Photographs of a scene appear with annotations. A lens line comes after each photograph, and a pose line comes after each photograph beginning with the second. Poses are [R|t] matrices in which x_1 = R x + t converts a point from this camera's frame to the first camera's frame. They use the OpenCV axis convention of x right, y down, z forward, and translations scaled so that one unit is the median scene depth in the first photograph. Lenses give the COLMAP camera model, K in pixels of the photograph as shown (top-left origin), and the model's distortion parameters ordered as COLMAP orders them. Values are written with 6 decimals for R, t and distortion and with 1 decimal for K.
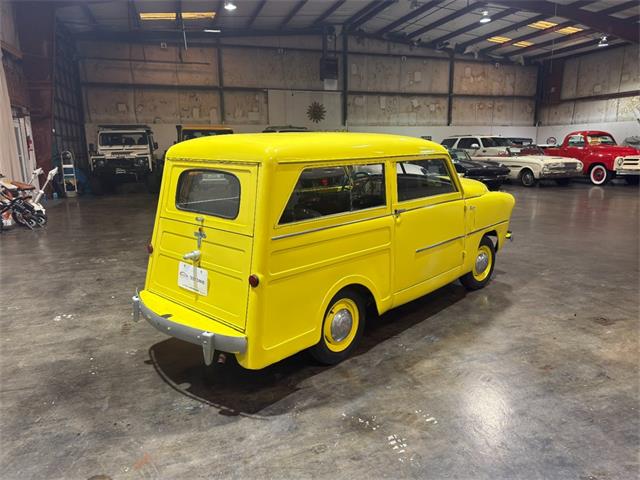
lens RADIAL K [[456.9, 0, 325.4], [0, 456.9, 236.4], [0, 0, 1]] dist [0.004120, -0.009500]
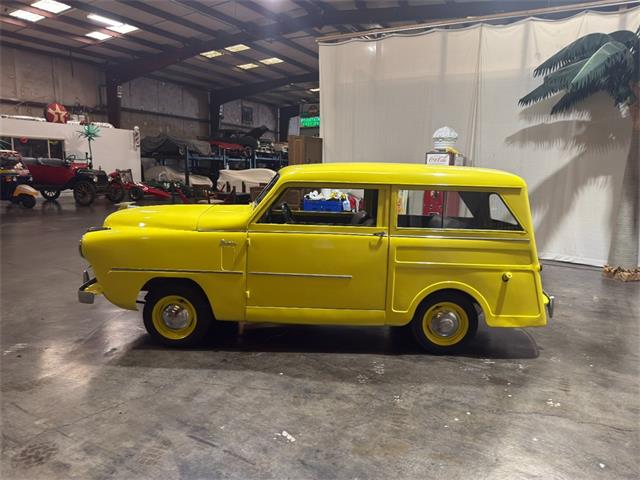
lens RADIAL K [[449.0, 0, 323.6], [0, 449.0, 239.8], [0, 0, 1]] dist [0.055554, -0.082506]
pose [[-0.676413, -0.128640, 0.725201, -0.860159], [0.119062, 0.952580, 0.280026, -0.436813], [-0.726835, 0.275758, -0.629022, 2.163856]]
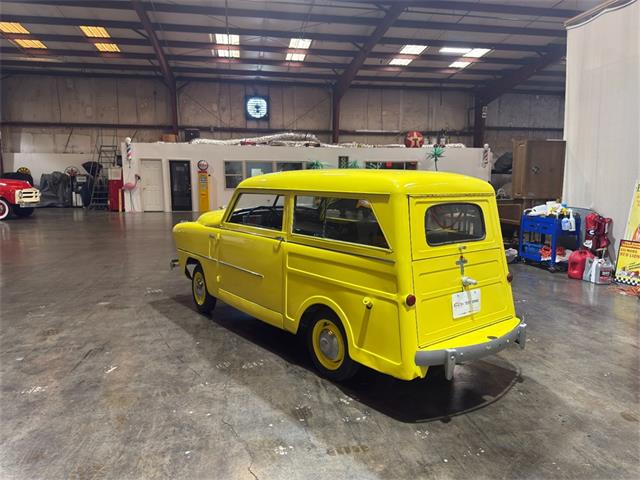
lens RADIAL K [[451.9, 0, 322.7], [0, 451.9, 240.9], [0, 0, 1]] dist [0.044989, -0.064655]
pose [[0.142459, -0.127906, 0.981502, -1.266147], [0.187322, 0.977179, 0.100154, -0.205346], [-0.971914, 0.169589, 0.163168, 1.041775]]
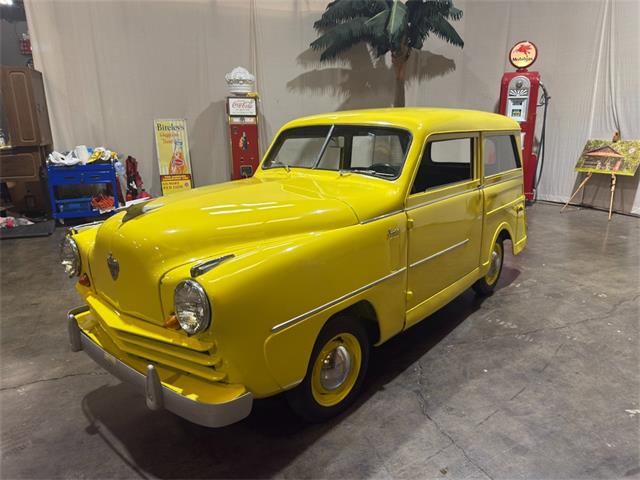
lens RADIAL K [[453.5, 0, 323.2], [0, 453.5, 238.7], [0, 0, 1]] dist [0.002775, -0.005329]
pose [[-0.998654, 0.020024, -0.047841, 0.284791], [-0.002757, 0.900660, 0.434516, -0.463970], [0.051790, 0.434063, -0.899392, 2.321785]]
